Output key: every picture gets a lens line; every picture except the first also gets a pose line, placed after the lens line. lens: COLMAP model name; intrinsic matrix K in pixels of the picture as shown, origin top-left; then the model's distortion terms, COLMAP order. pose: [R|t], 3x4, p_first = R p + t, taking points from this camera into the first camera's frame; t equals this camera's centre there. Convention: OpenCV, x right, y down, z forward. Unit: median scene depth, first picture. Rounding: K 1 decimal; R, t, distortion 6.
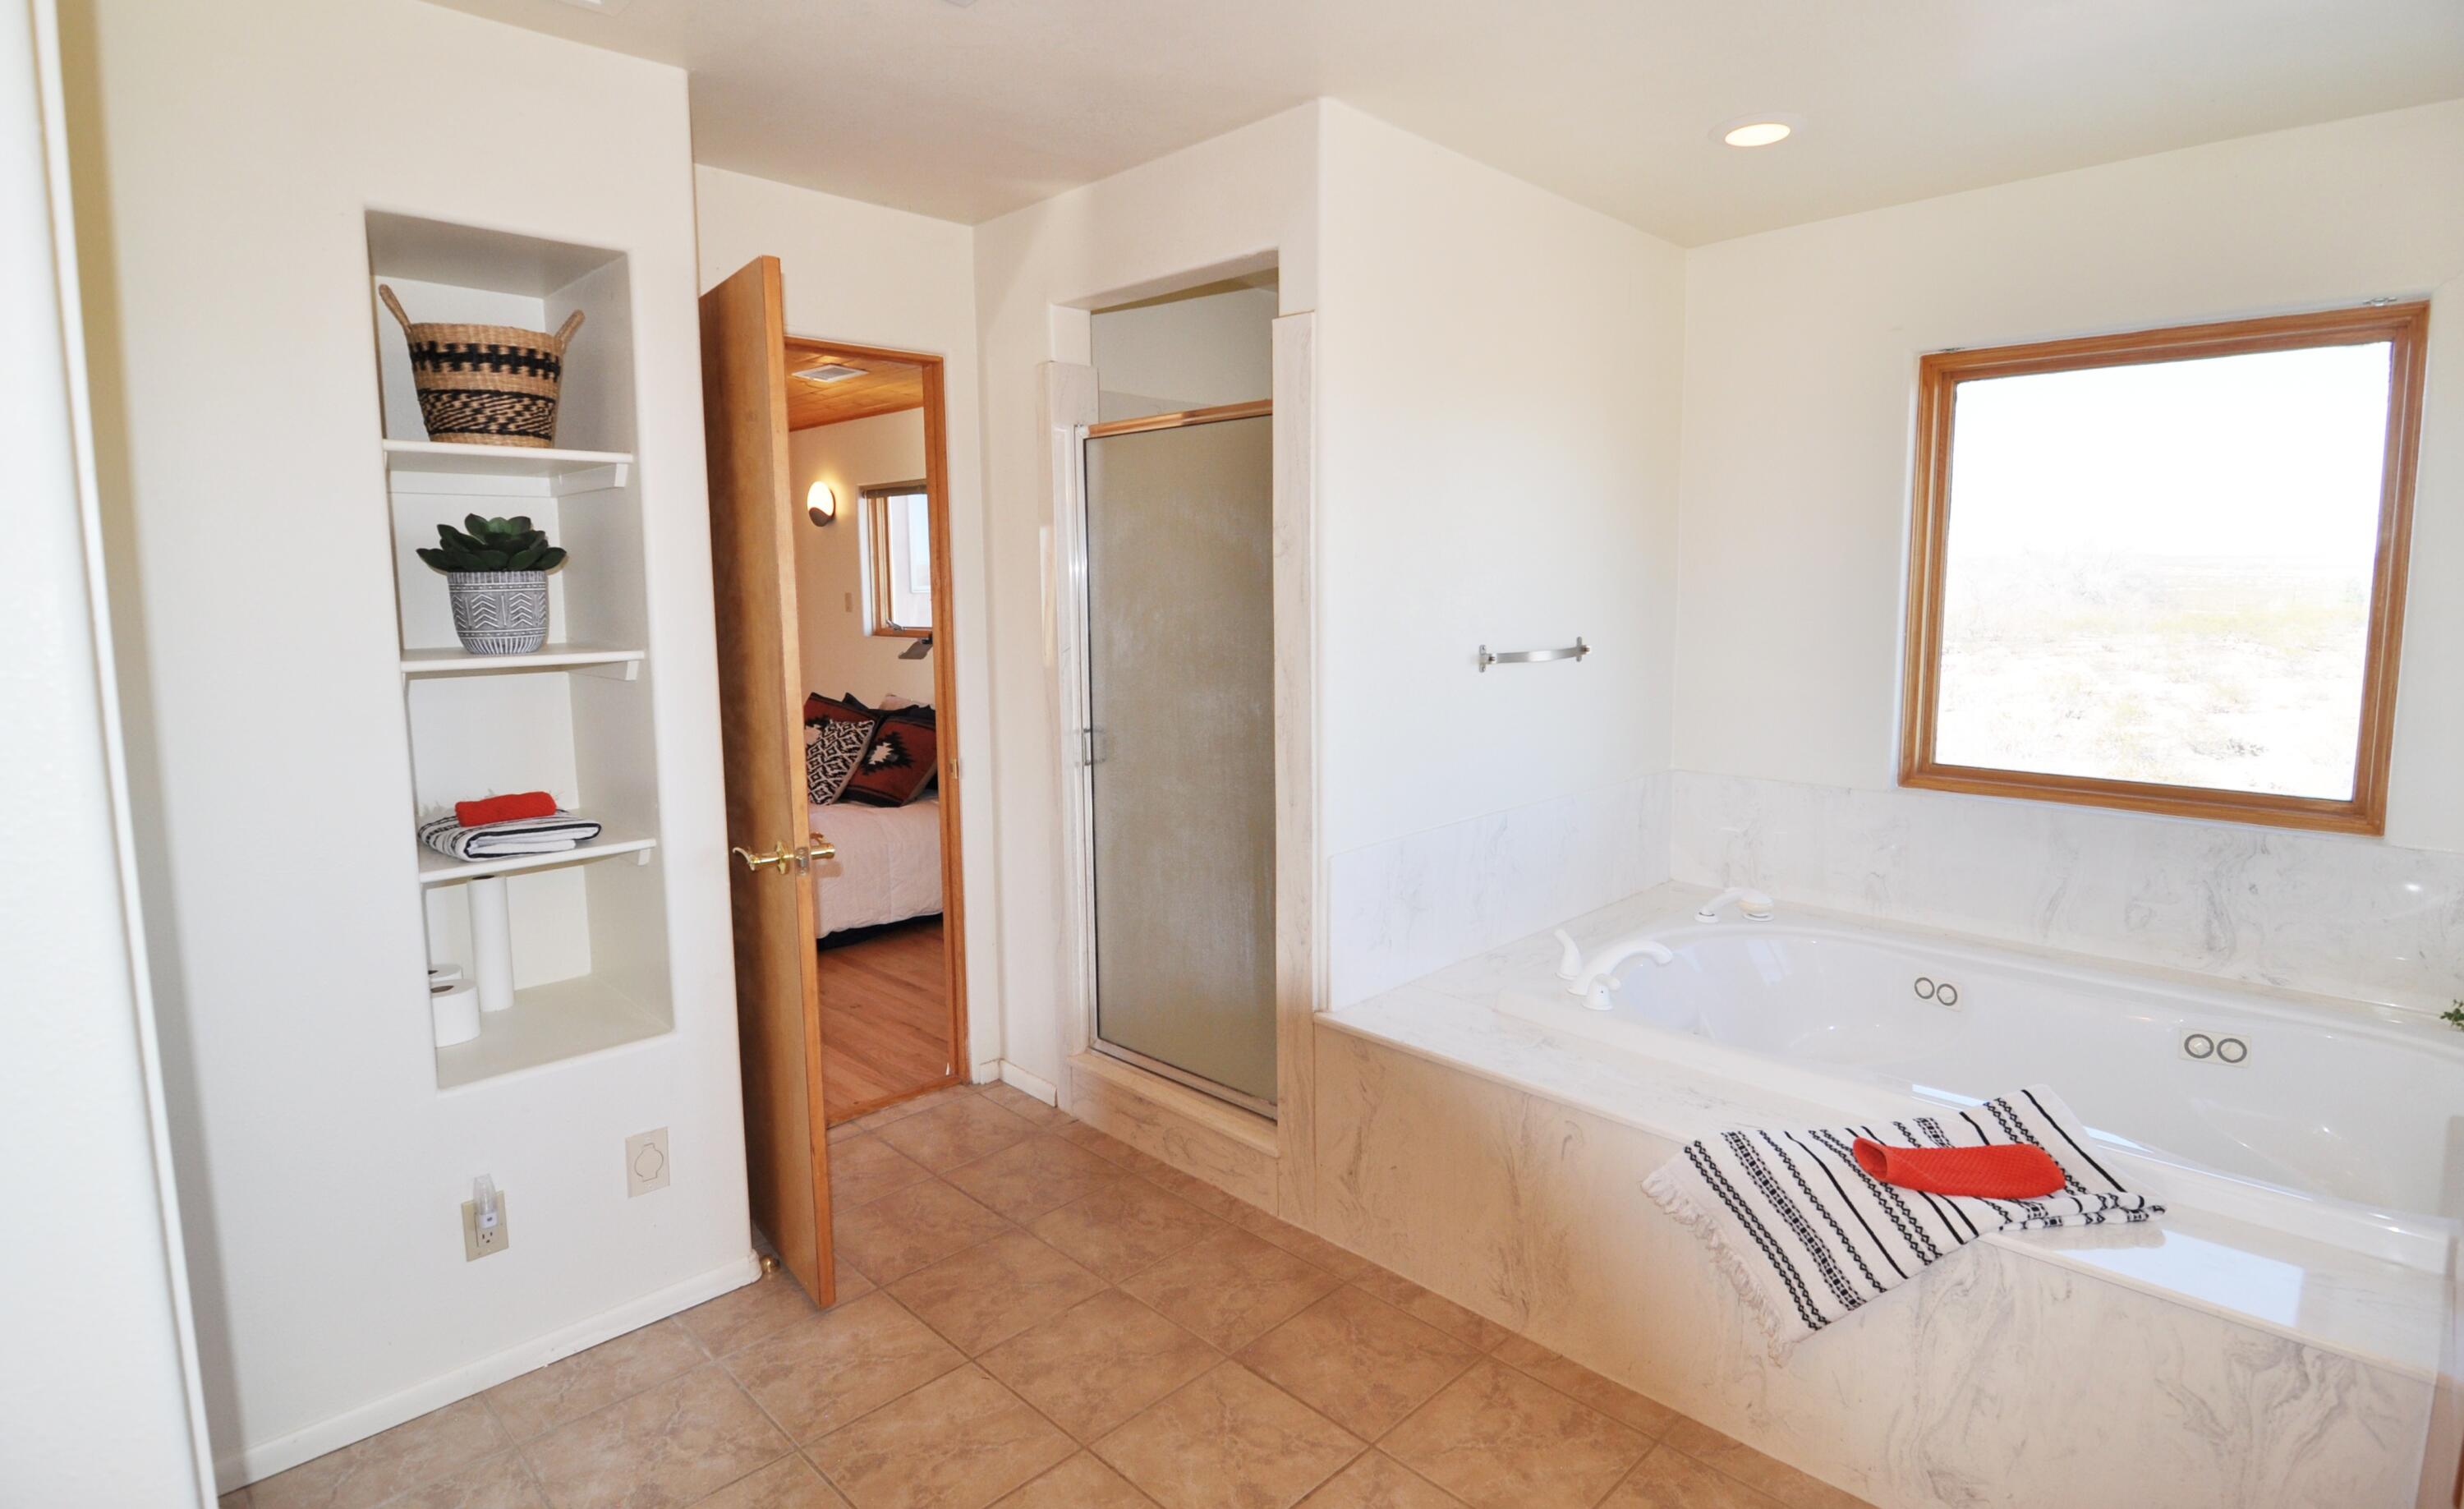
lens RADIAL K [[1205.6, 0, 1289.3], [0, 1205.6, 716.1], [0, 0, 1]] dist [-0.011197, -0.006217]
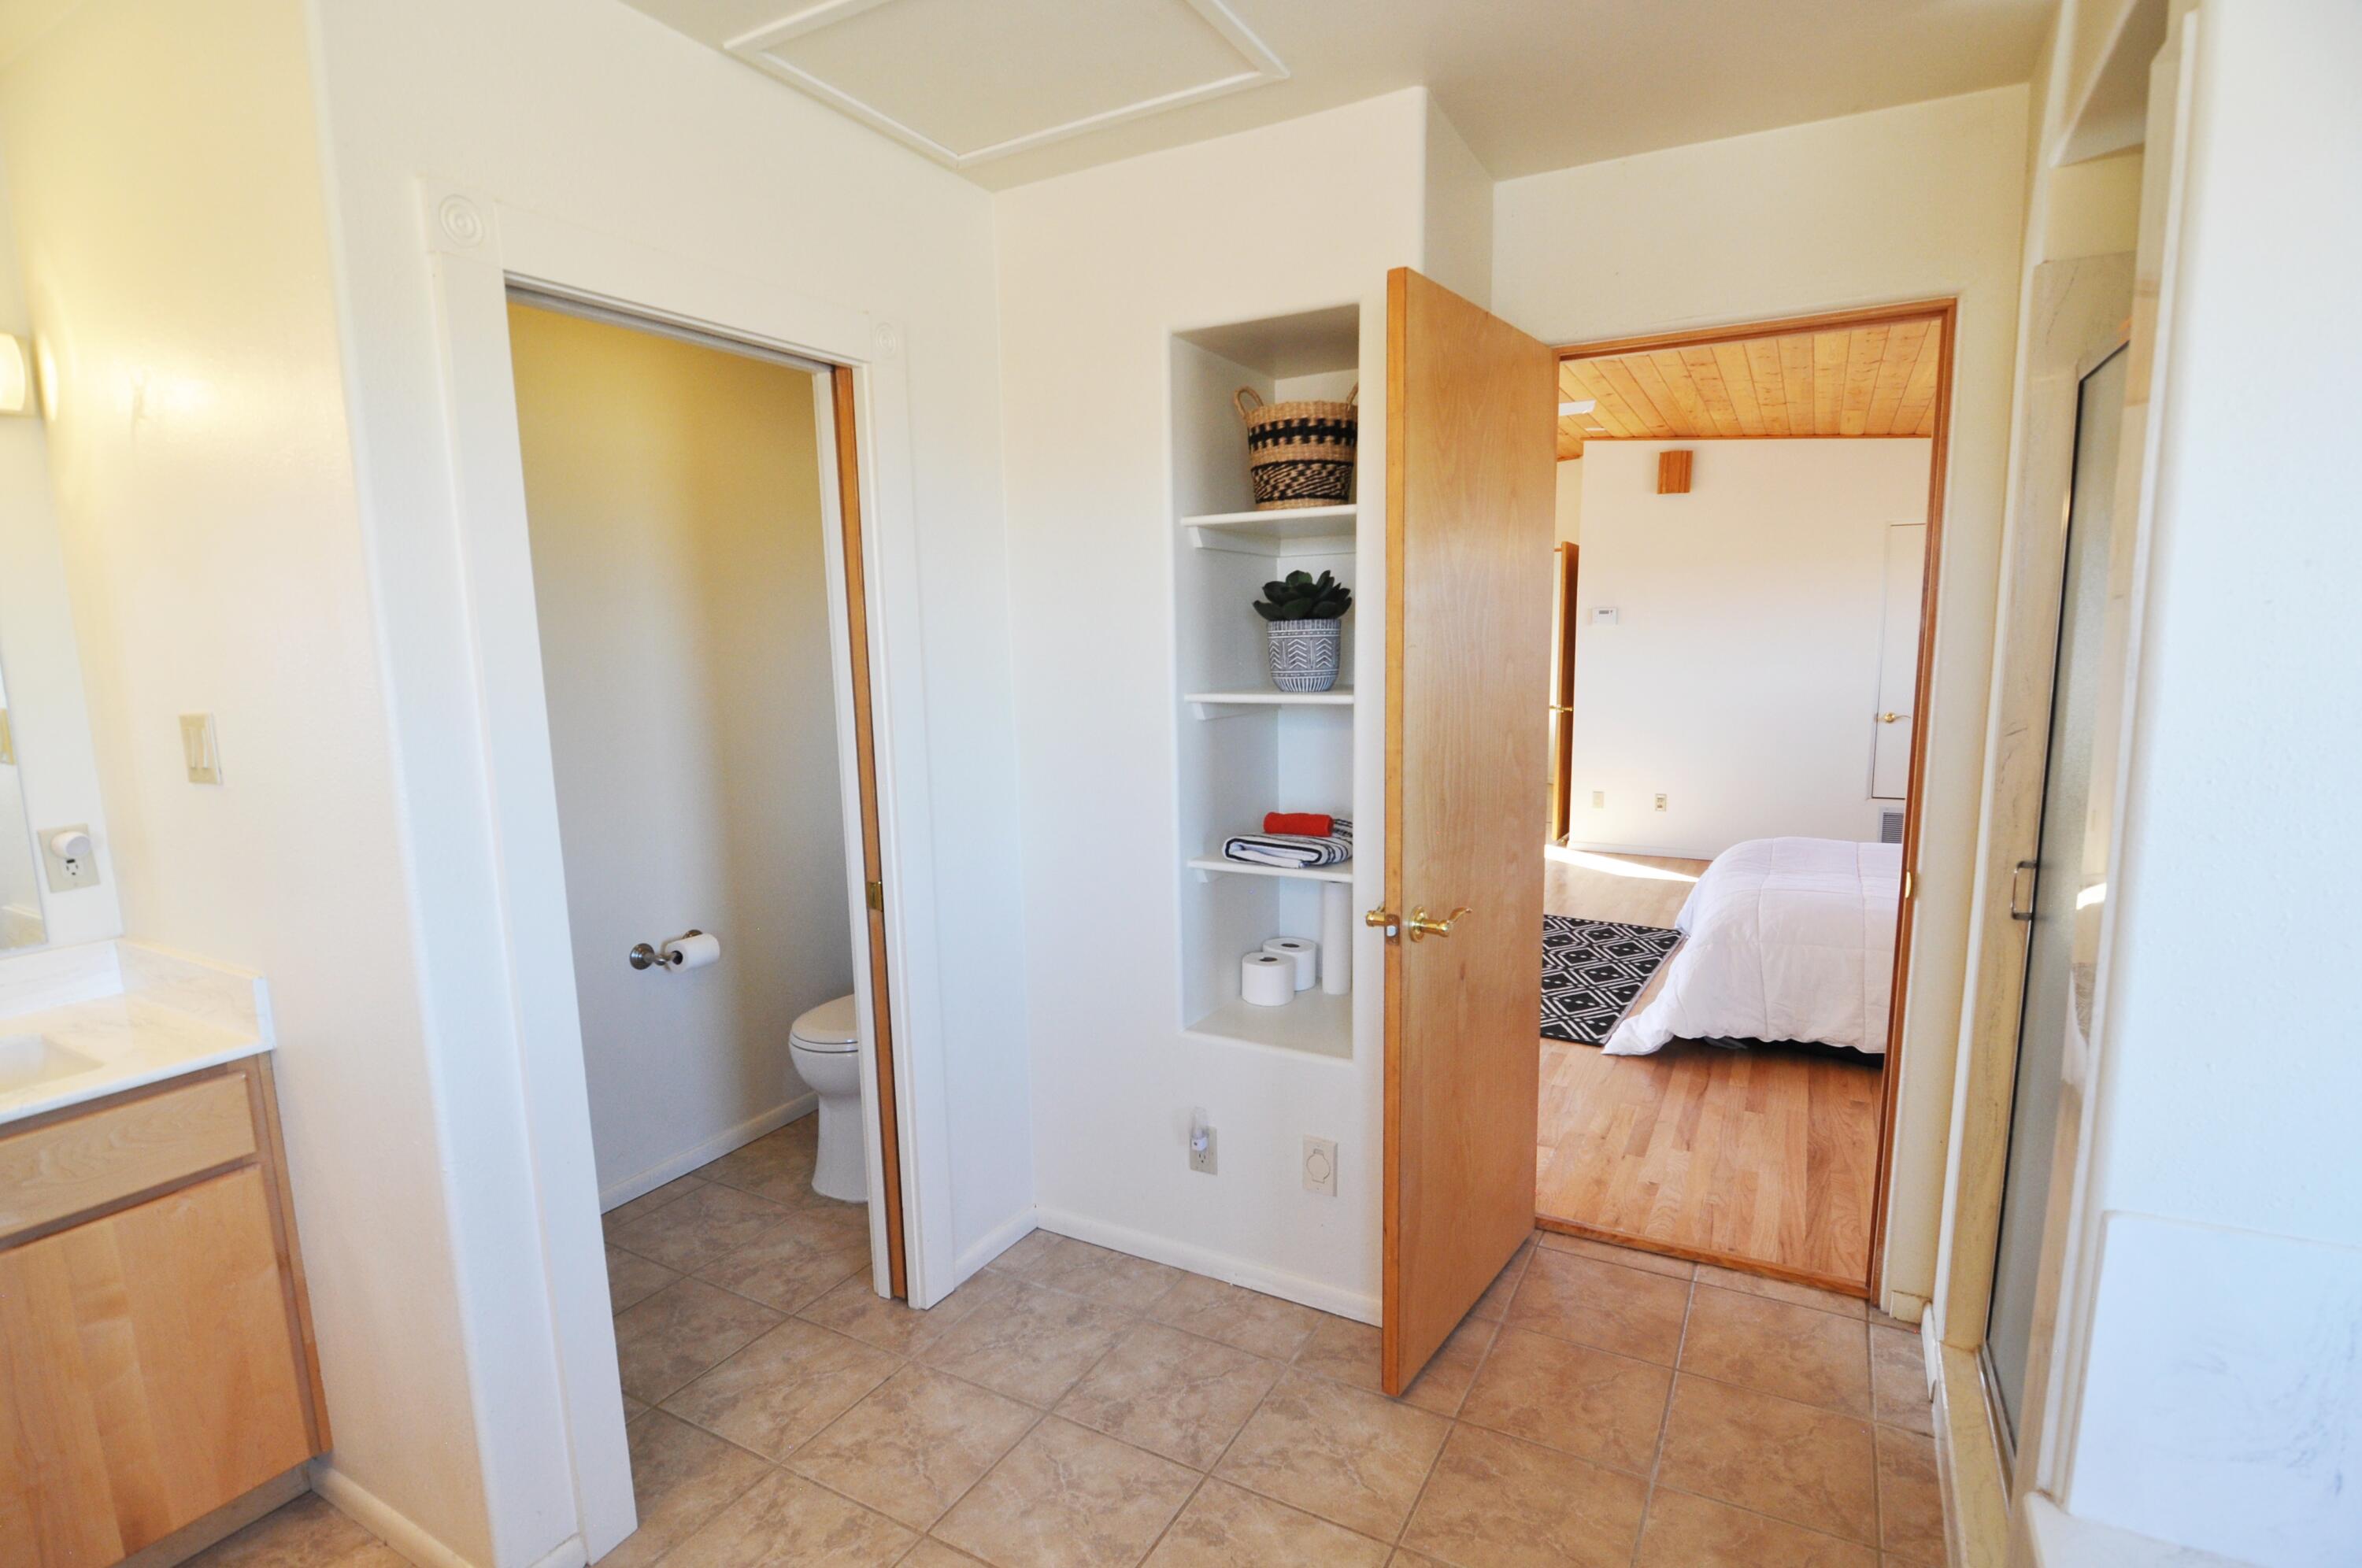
lens RADIAL K [[1159.5, 0, 1185.2], [0, 1159.5, 811.2], [0, 0, 1]] dist [-0.005889, -0.009279]
pose [[0.253796, 0.148851, -0.955736, 0.415359], [-0.094468, 0.987179, 0.128662, -0.073790], [0.962633, 0.057633, 0.264604, 0.622961]]
